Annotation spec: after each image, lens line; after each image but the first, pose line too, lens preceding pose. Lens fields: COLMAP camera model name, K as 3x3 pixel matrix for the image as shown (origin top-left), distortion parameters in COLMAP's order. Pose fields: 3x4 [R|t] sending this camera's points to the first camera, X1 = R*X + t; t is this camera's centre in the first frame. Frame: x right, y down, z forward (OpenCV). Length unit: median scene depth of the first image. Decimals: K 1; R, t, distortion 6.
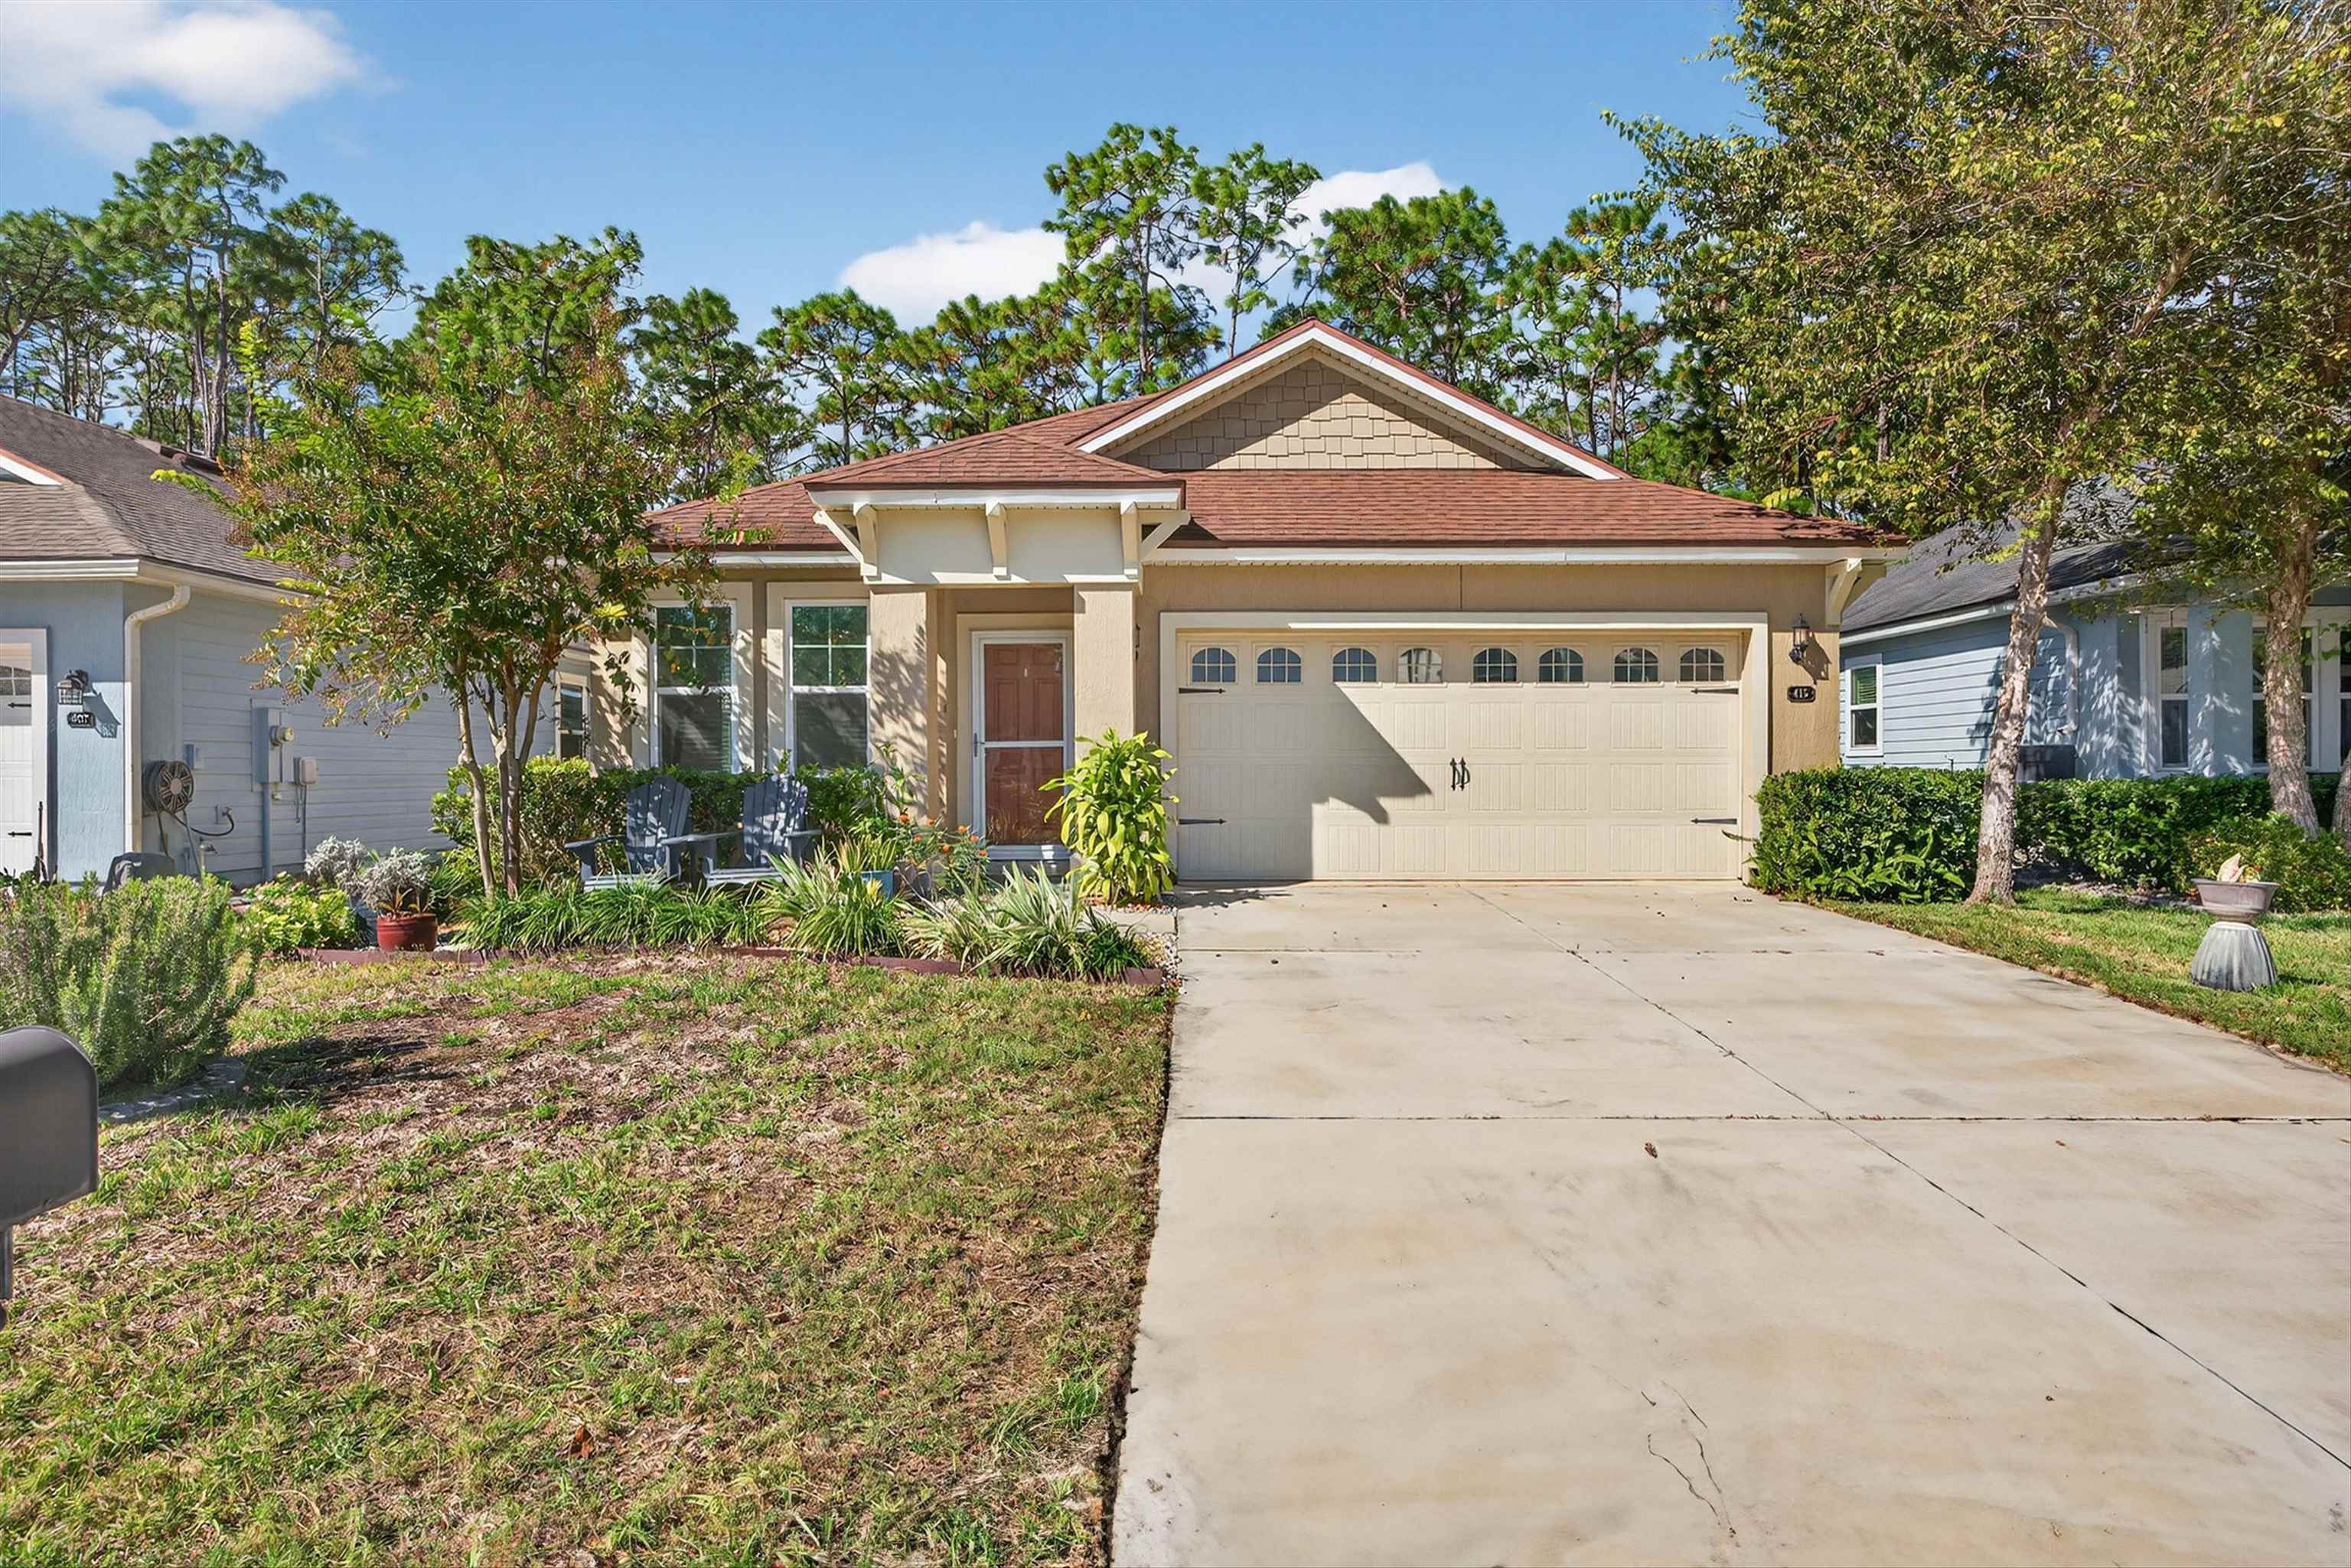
lens RADIAL K [[1472.4, 0, 1168.6], [0, 1472.4, 807.6], [0, 0, 1]] dist [-0.000572, -0.003910]
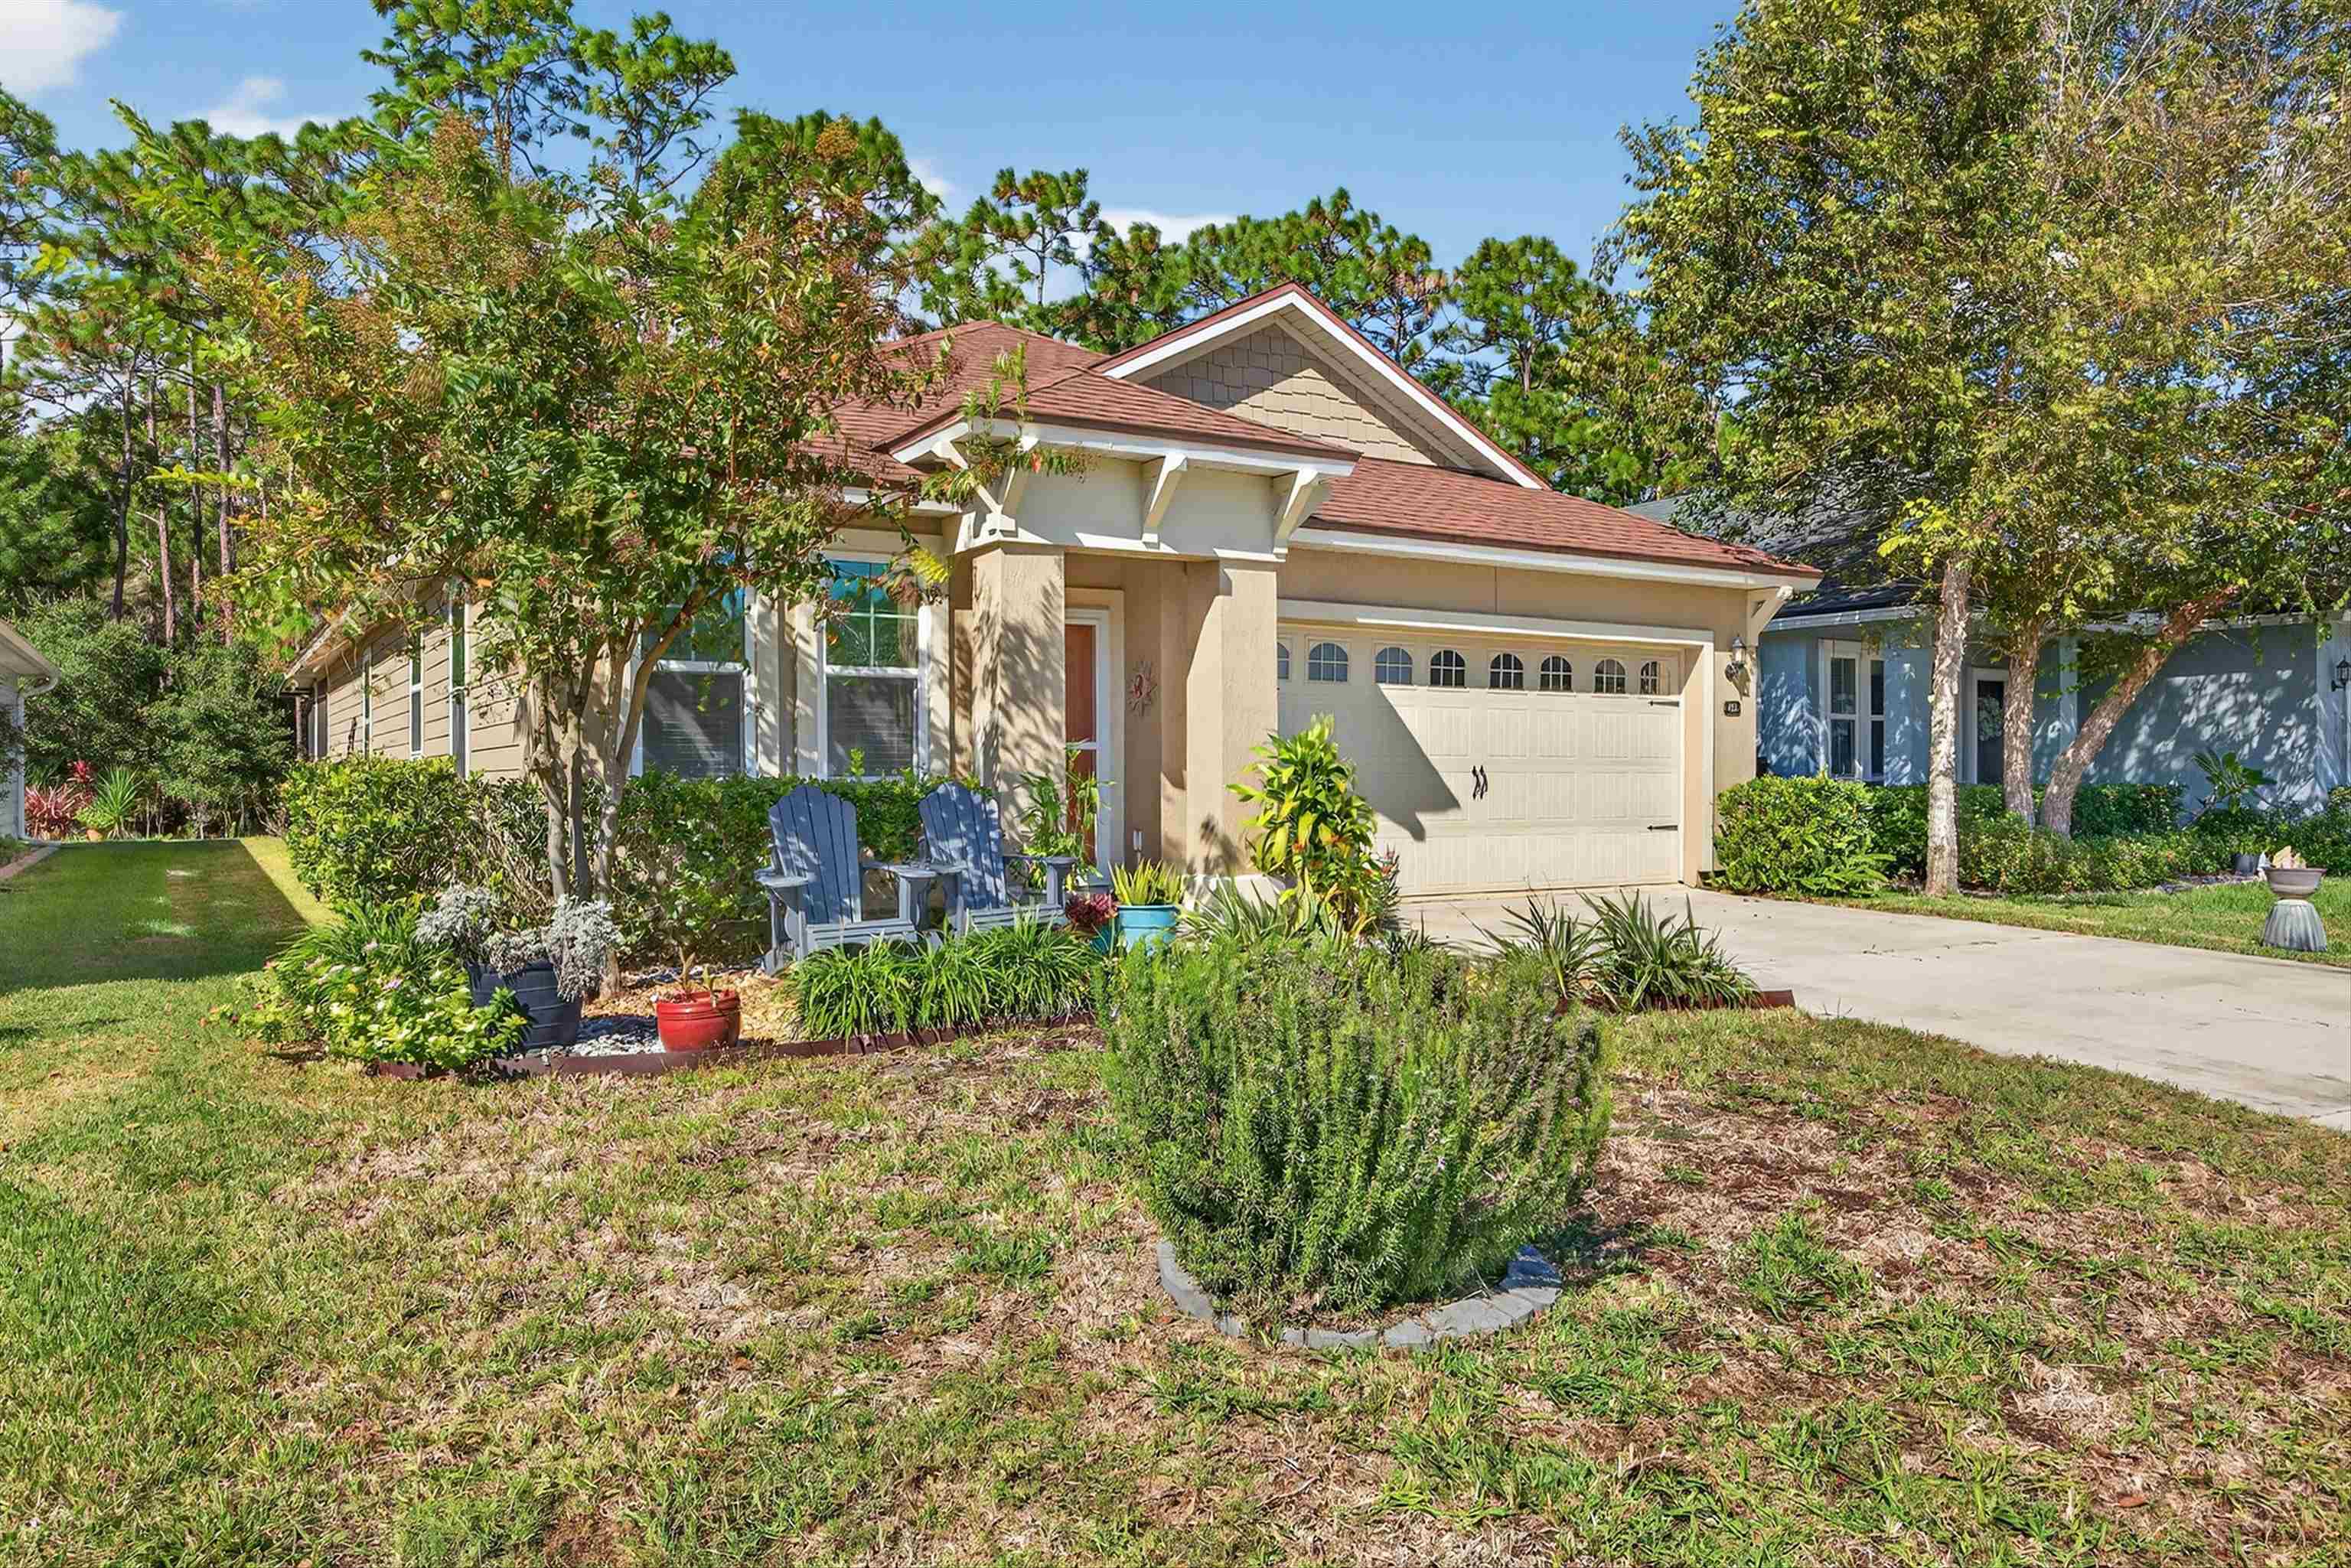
lens RADIAL K [[1671.9, 0, 1179.9], [0, 1671.9, 778.9], [0, 0, 1]] dist [-0.015039, 0.001481]
pose [[0.843405, 0.001425, 0.537277, -0.552870], [0.010507, 0.999761, -0.019146, -0.006815], [-0.537176, 0.021793, 0.843188, 0.187294]]
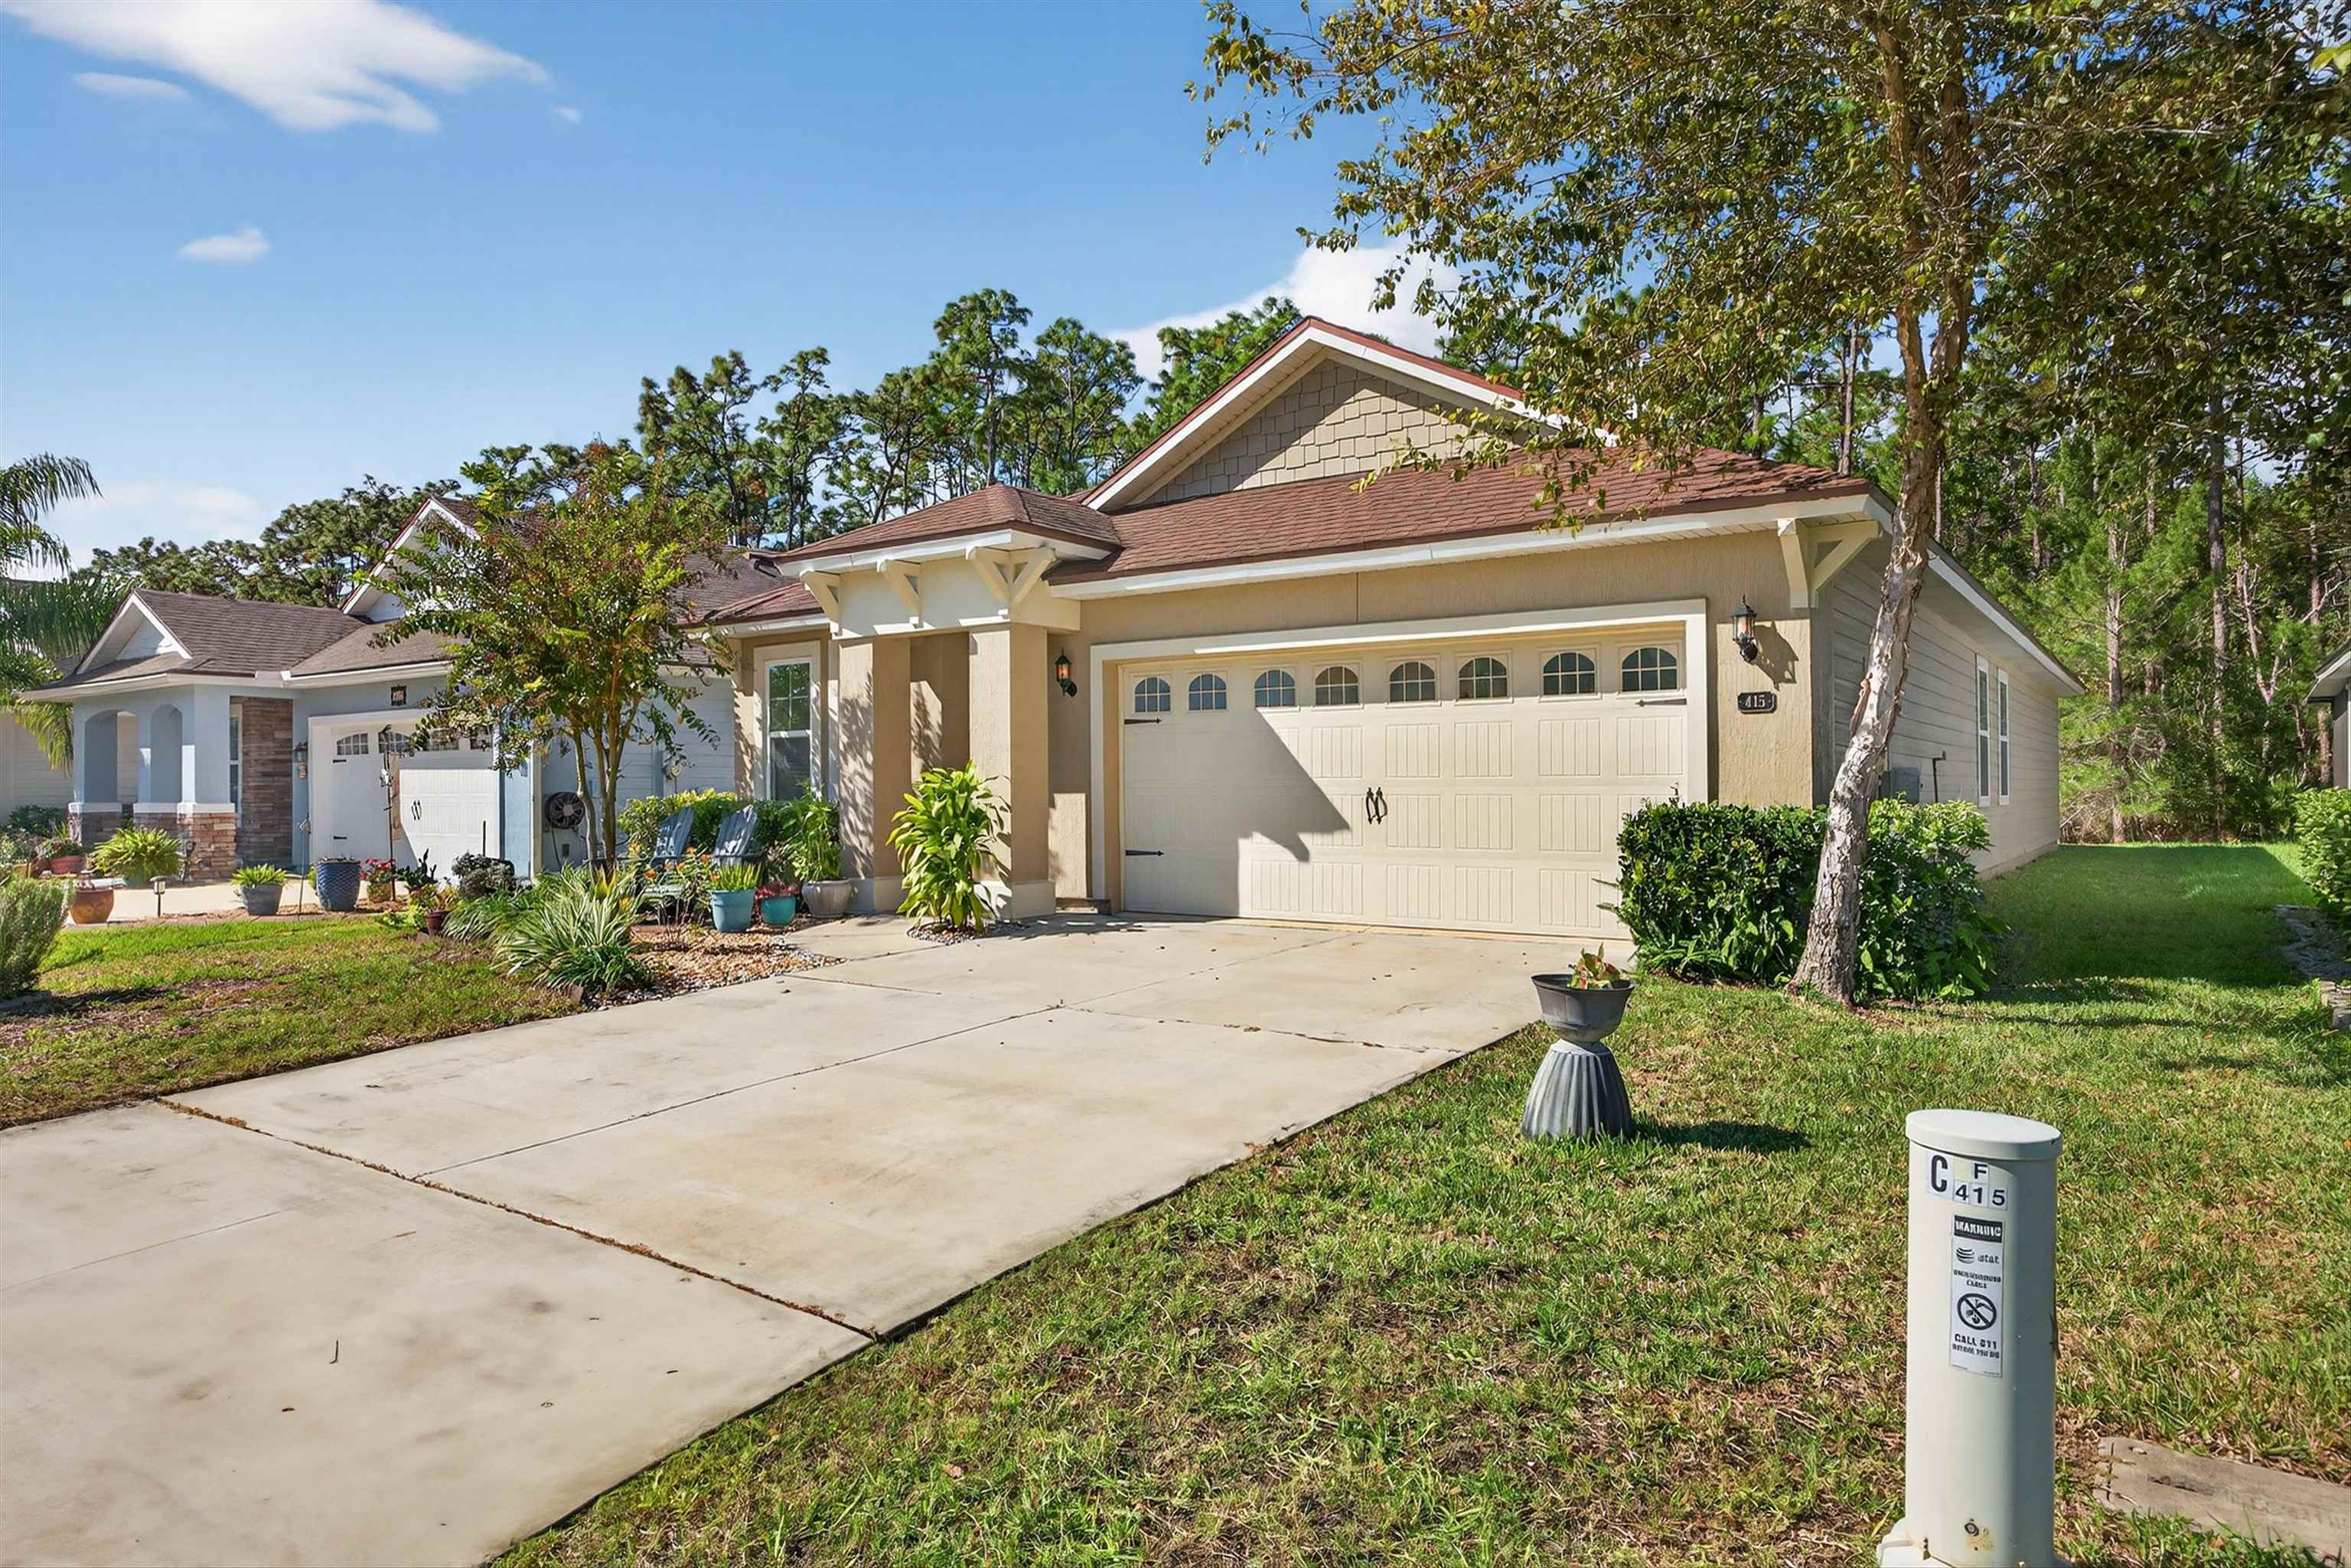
lens RADIAL K [[1441.2, 0, 1183.3], [0, 1441.2, 768.8], [0, 0, 1]] dist [-0.000371, 0.000084]
pose [[0.825591, -0.011362, -0.564154, 0.591515], [-0.005001, 0.999611, -0.027450, -0.021042], [0.564246, 0.025484, 0.825213, 0.219064]]
